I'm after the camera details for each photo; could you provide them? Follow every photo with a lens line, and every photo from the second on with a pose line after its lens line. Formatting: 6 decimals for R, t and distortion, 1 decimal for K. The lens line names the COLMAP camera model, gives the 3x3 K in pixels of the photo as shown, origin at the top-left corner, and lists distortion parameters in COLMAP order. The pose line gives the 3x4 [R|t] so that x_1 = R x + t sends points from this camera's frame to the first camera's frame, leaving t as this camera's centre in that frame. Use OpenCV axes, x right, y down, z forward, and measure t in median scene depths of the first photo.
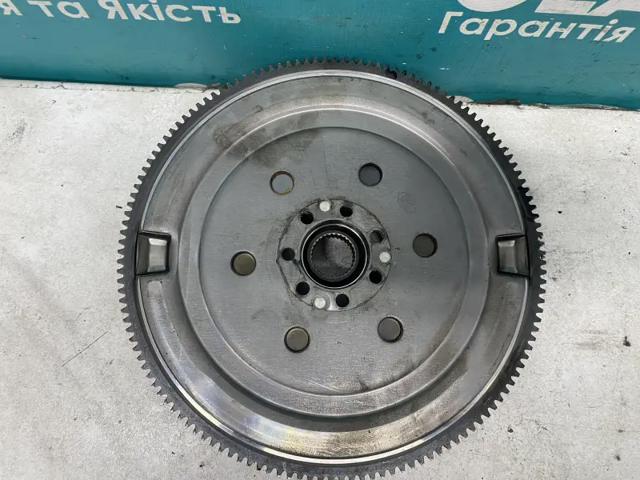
lens RADIAL K [[476.9, 0, 323.0], [0, 476.9, 240.7], [0, 0, 1]] dist [-0.005807, -0.001849]
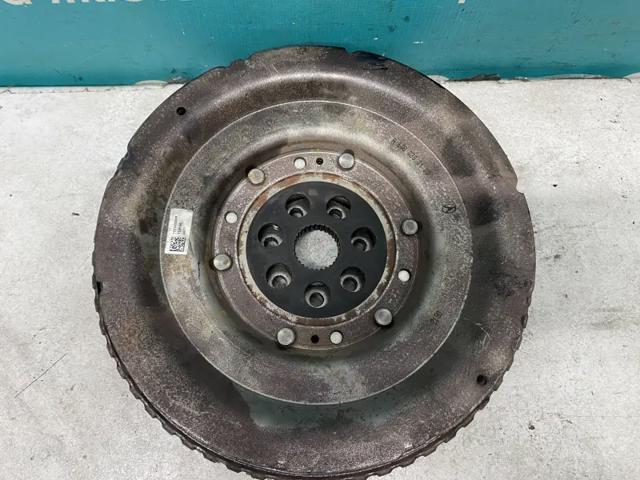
lens RADIAL K [[476.9, 0, 315.2], [0, 476.9, 237.5], [0, 0, 1]] dist [-0.005807, -0.001849]
pose [[0.996542, -0.075375, 0.034973, -0.011874], [0.077885, 0.993982, -0.077027, 0.080326], [-0.028956, 0.079484, 0.996415, 0.095980]]
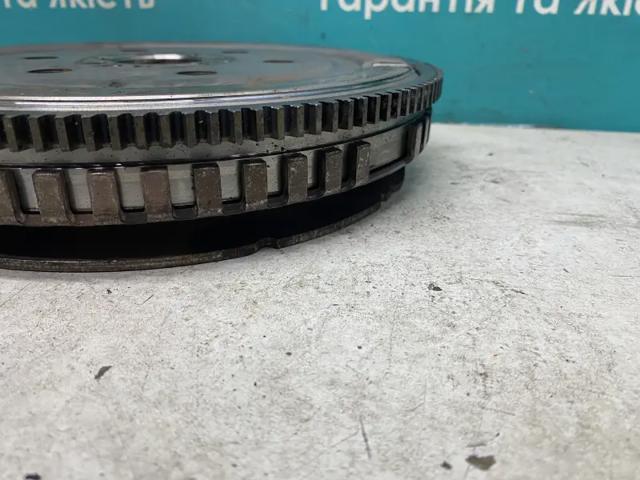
lens RADIAL K [[476.9, 0, 322.3], [0, 476.9, 241.2], [0, 0, 1]] dist [-0.005807, -0.001849]
pose [[0.995537, 0.022161, -0.091731, 0.316049], [-0.086727, 0.598058, -0.796747, 0.690713], [0.037204, 0.801147, 0.597311, 0.674417]]
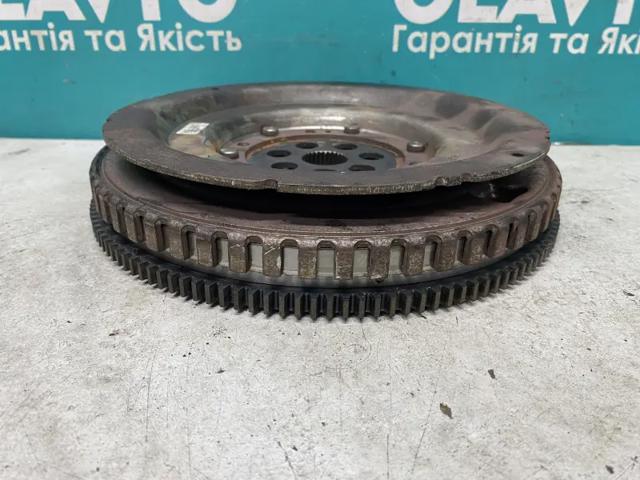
lens RADIAL K [[476.9, 0, 315.3], [0, 476.9, 235.8], [0, 0, 1]] dist [-0.005807, -0.001849]
pose [[0.998475, -0.043762, 0.033663, -0.031520], [0.053358, 0.608212, -0.791979, 0.784441], [0.014185, 0.792568, 0.609619, 0.530057]]
